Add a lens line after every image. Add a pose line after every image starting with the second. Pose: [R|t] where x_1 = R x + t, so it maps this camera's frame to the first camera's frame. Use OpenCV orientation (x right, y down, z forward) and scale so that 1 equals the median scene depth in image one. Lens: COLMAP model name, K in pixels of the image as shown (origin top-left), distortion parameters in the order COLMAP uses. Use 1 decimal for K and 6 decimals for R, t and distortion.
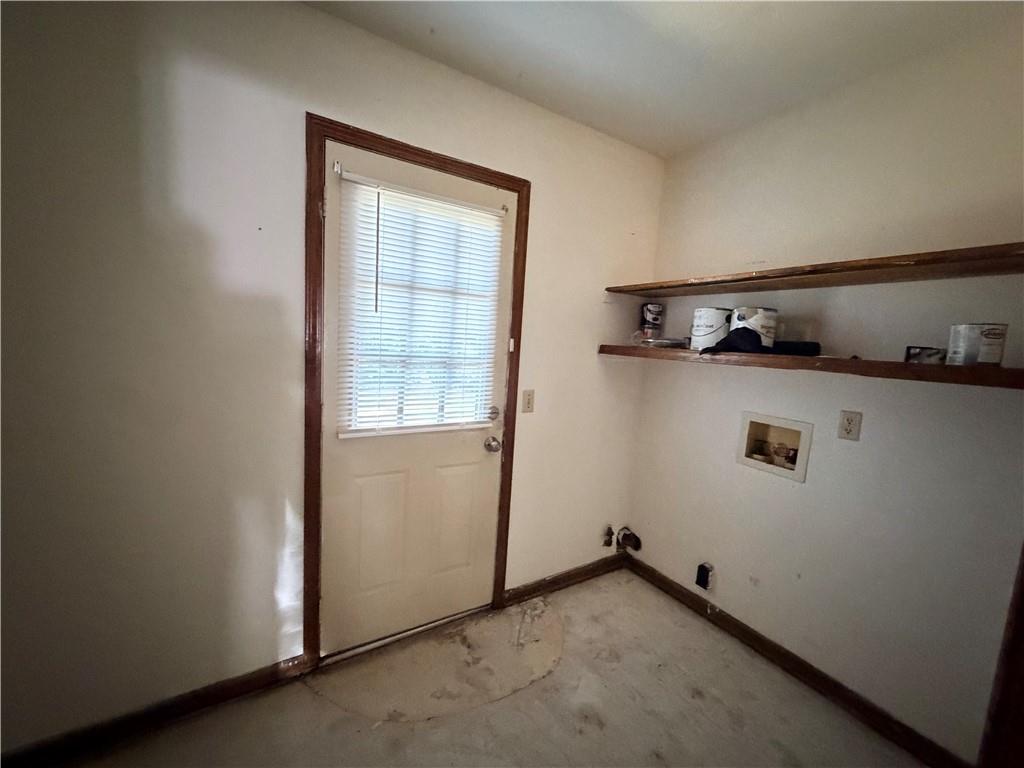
lens RADIAL K [[409.0, 0, 512.0], [0, 409.0, 384.0], [0, 0, 1]] dist [-0.001602, 0.000023]
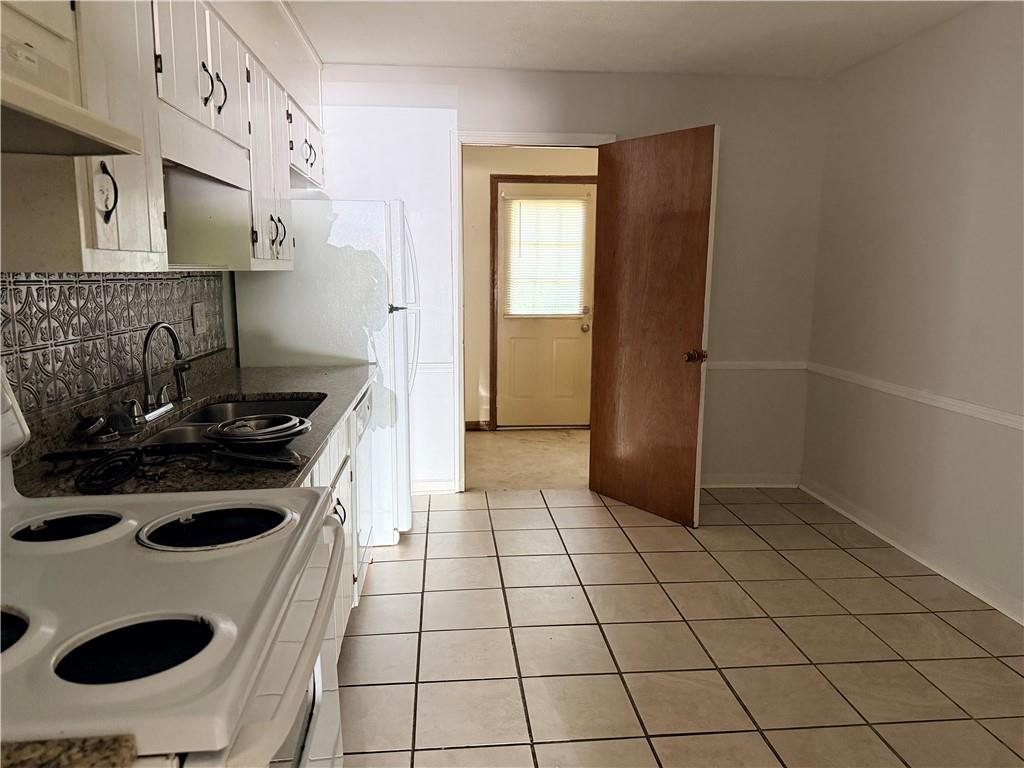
lens RADIAL K [[736.7, 0, 512.0], [0, 736.7, 384.0], [0, 0, 1]] dist [0.128947, -0.234289]
pose [[0.894399, 0.011958, -0.447111, 1.191808], [-0.000322, 0.999660, 0.026091, 0.332843], [0.447270, -0.023192, 0.894098, -2.169568]]
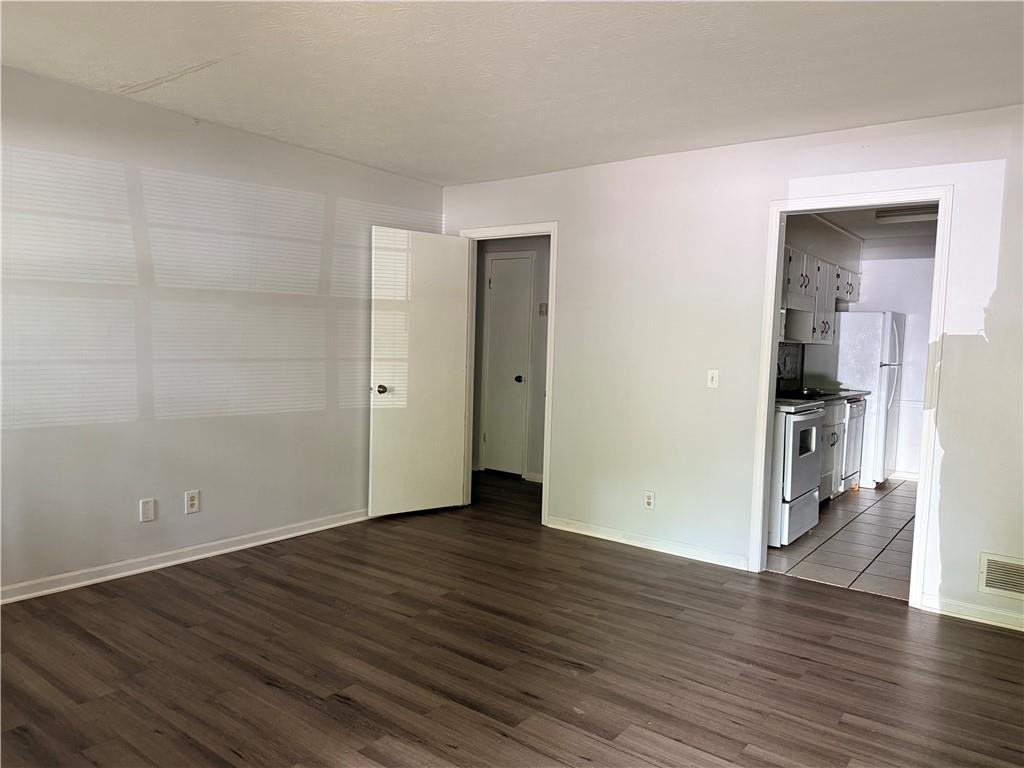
lens RADIAL K [[716.9, 0, 512.0], [0, 716.9, 384.0], [0, 0, 1]] dist [0.001023, 0.000544]
pose [[0.360669, 0.013284, -0.932599, 2.920455], [-0.117687, 0.992555, -0.031375, 0.646556], [0.925239, 0.121071, 0.359547, -3.766682]]
